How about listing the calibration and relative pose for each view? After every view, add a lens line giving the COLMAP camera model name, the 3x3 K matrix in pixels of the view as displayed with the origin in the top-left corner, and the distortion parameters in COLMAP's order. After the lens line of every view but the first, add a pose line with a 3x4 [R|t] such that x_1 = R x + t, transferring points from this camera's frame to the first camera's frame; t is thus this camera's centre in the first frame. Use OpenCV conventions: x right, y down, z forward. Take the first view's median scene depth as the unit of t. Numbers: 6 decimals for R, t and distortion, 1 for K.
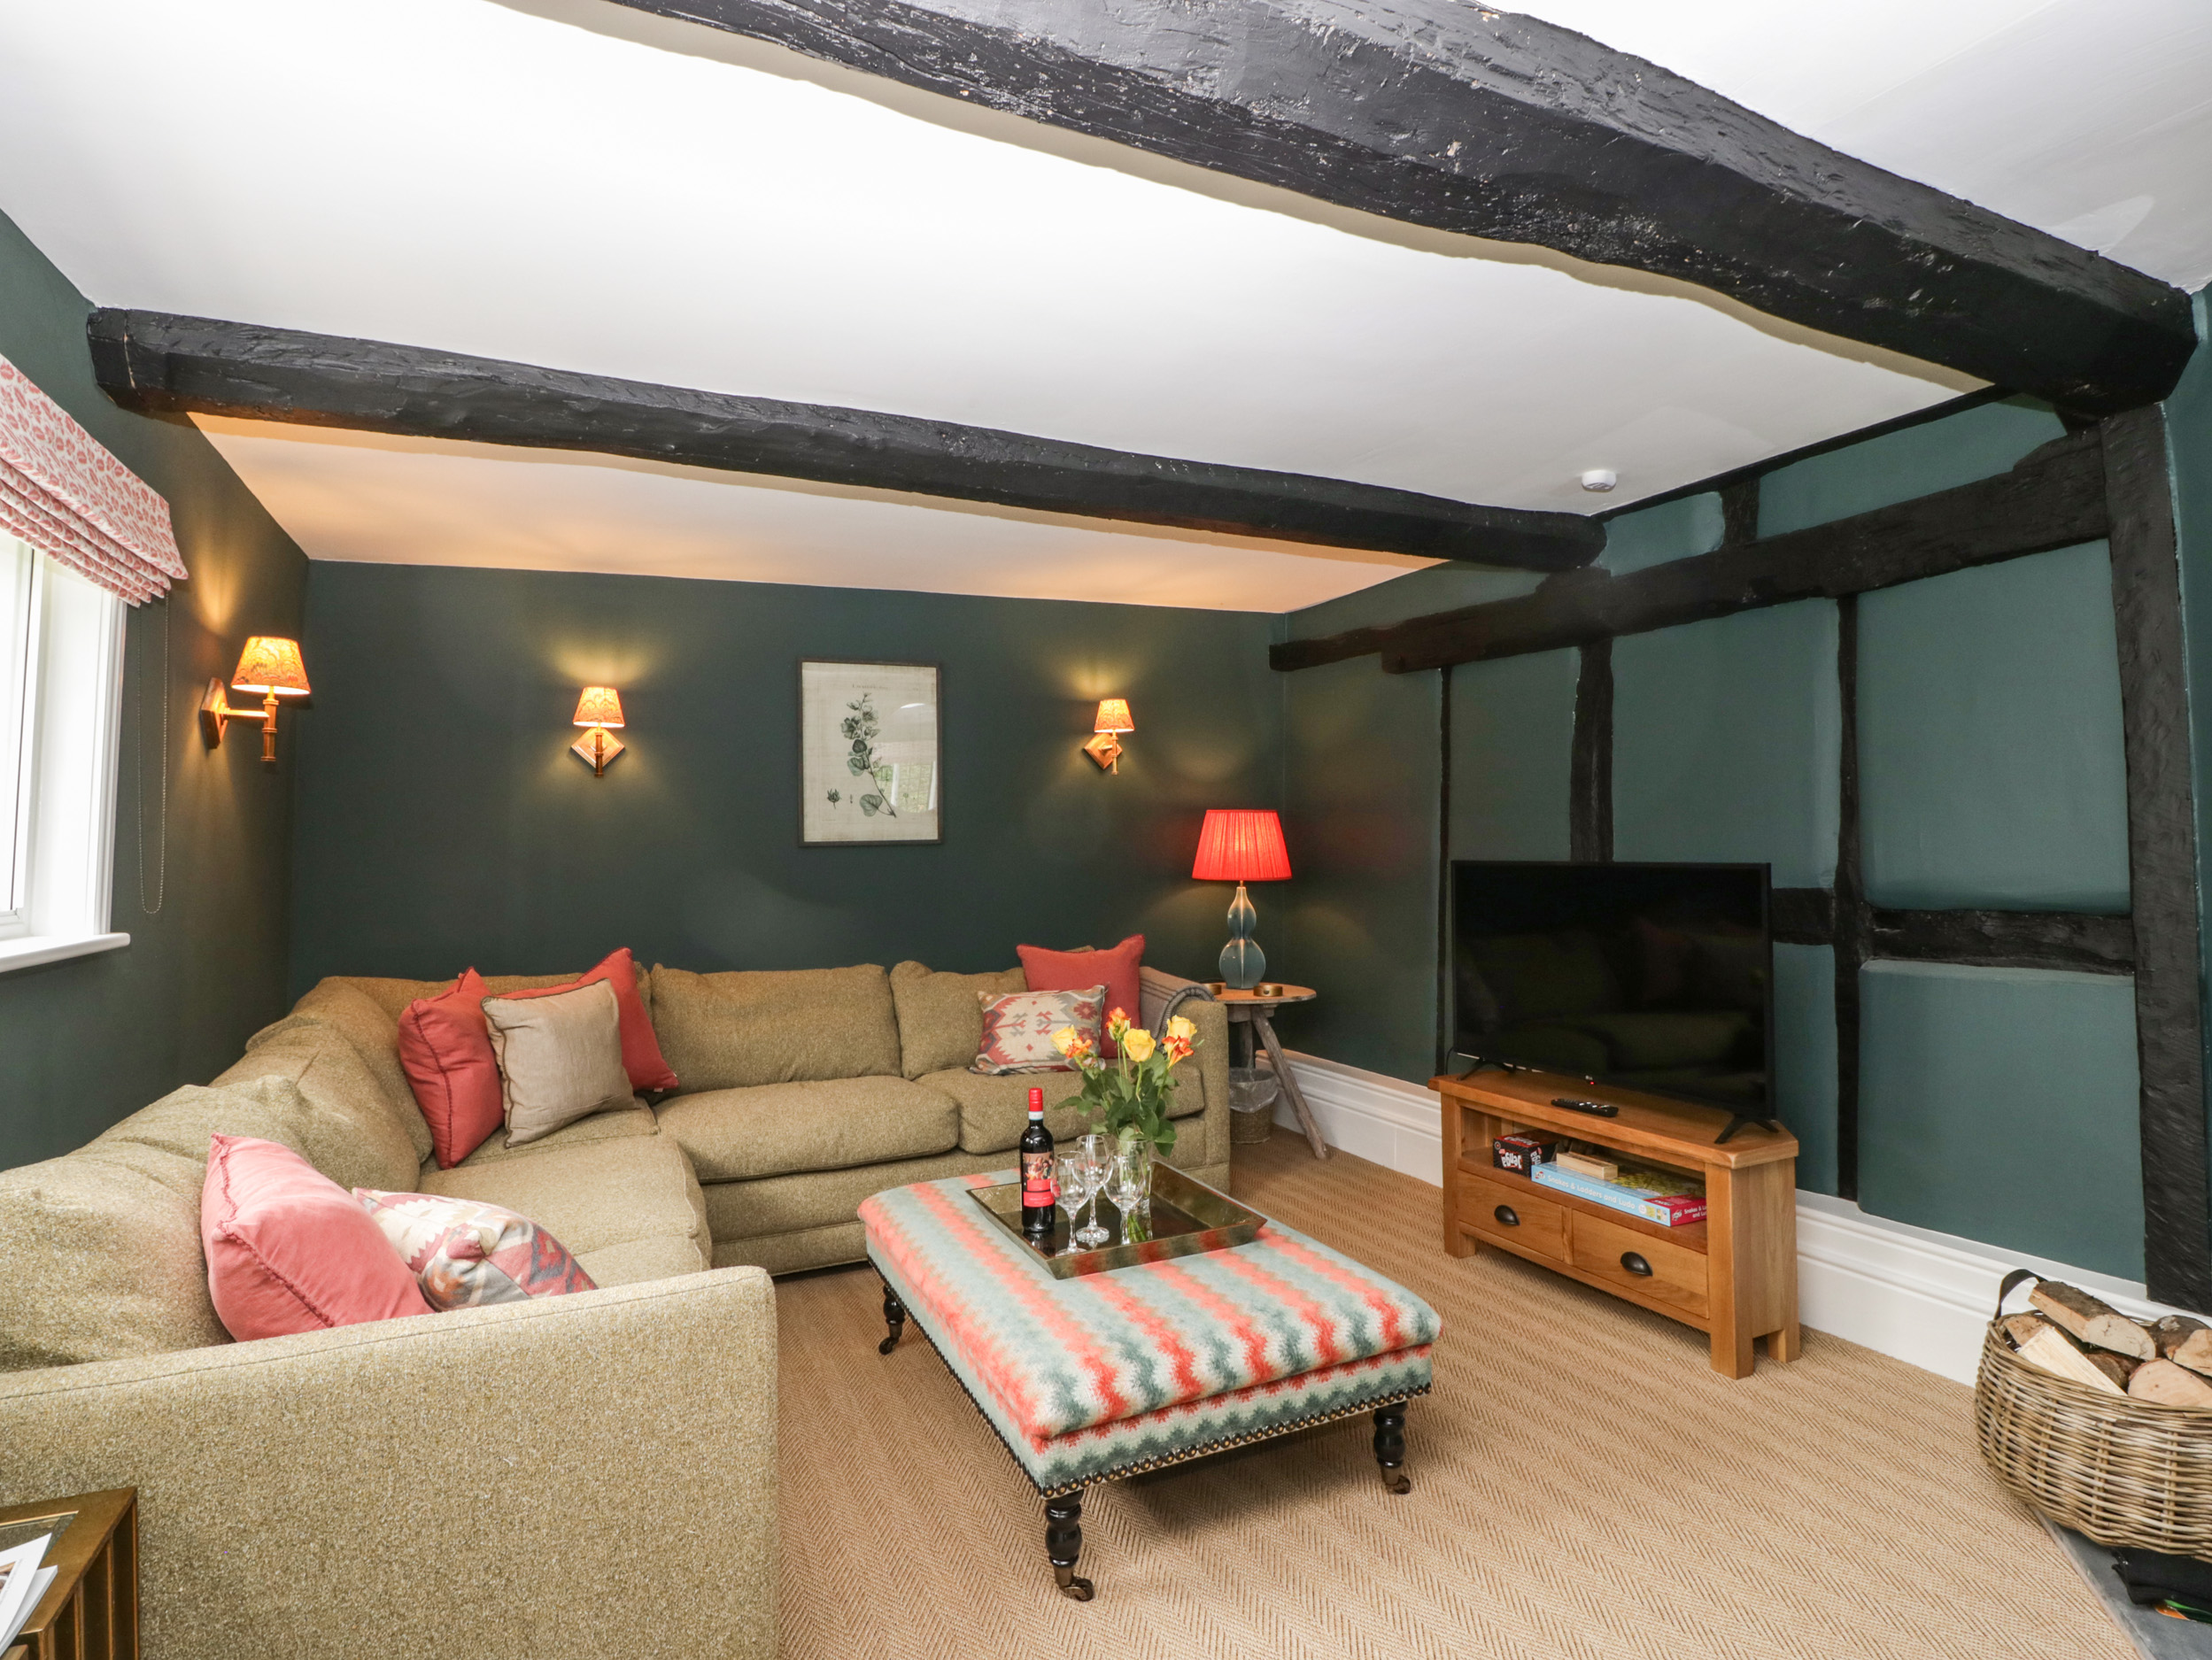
lens RADIAL K [[1159.1, 0, 1085.8], [0, 1159.1, 819.4], [0, 0, 1]] dist [-0.005366, -0.012343]
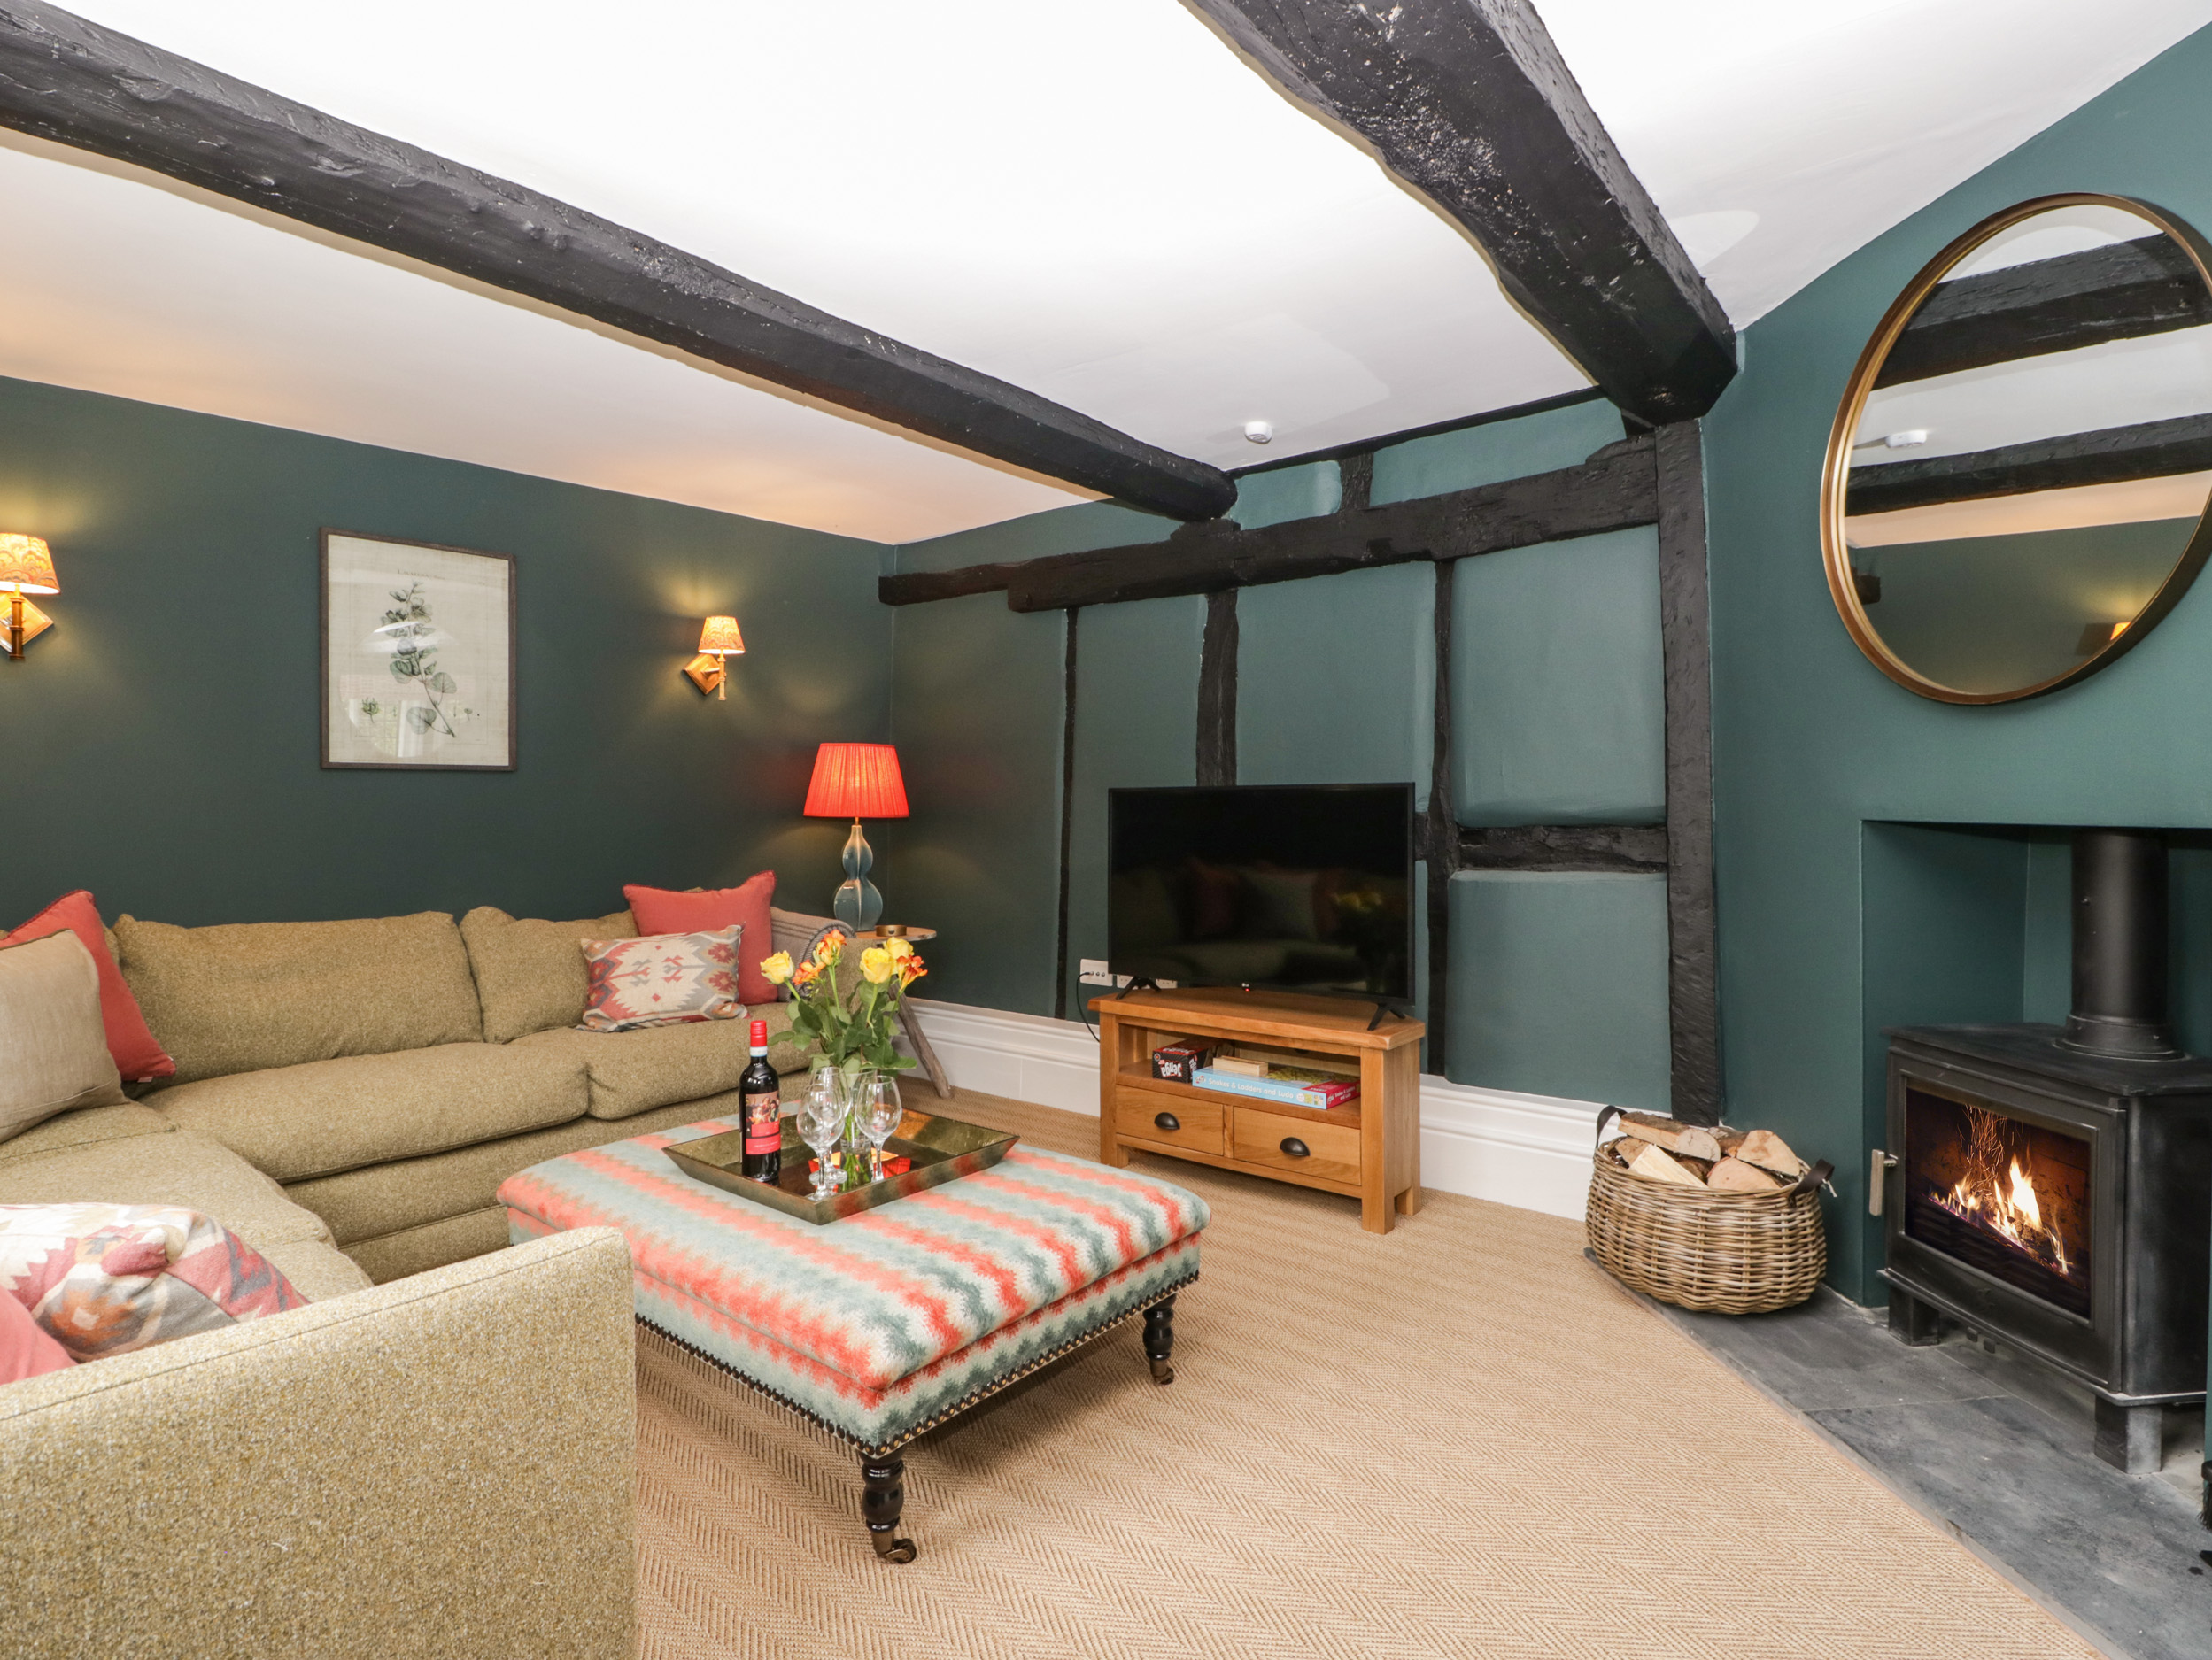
lens RADIAL K [[1159.1, 0, 1100.7], [0, 1159.1, 820.6], [0, 0, 1]] dist [-0.005366, -0.012343]
pose [[0.901686, 0.004662, 0.432367, -0.176306], [-0.016300, 0.999598, 0.023215, 0.052671], [-0.432085, -0.027980, 0.901399, 0.096716]]
